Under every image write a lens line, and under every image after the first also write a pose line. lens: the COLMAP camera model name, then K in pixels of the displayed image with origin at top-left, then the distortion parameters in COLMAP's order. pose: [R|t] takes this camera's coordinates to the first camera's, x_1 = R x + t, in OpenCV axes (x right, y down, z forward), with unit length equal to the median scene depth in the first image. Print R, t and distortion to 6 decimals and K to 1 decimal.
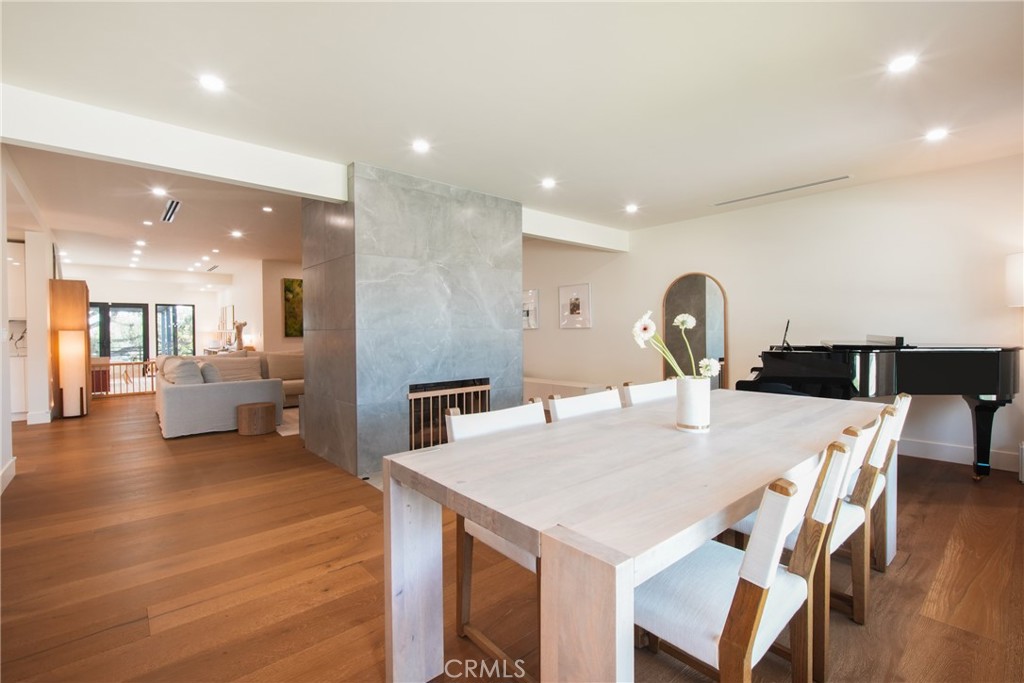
lens RADIAL K [[459.6, 0, 511.1], [0, 459.6, 341.3], [0, 0, 1]] dist [-0.000268, -0.002060]
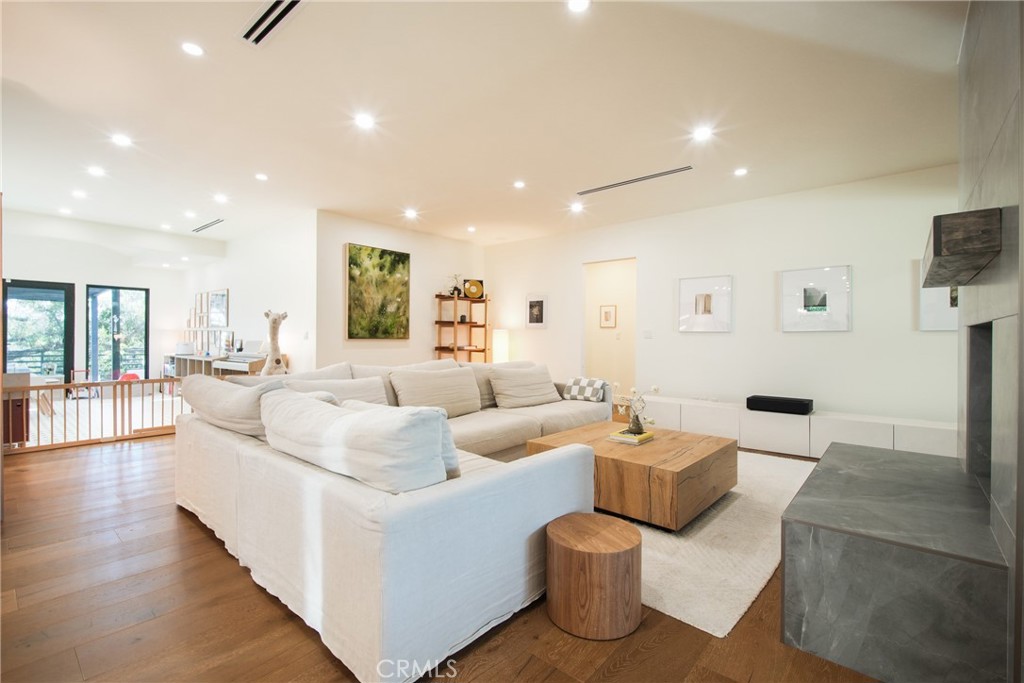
lens RADIAL K [[459.6, 0, 513.2], [0, 459.6, 340.3], [0, 0, 1]] dist [-0.000268, -0.002060]
pose [[0.988548, 0.013336, 0.150313, -0.363698], [-0.011105, 0.999816, -0.015670, -0.000243], [-0.150494, 0.013821, 0.988514, 0.359891]]
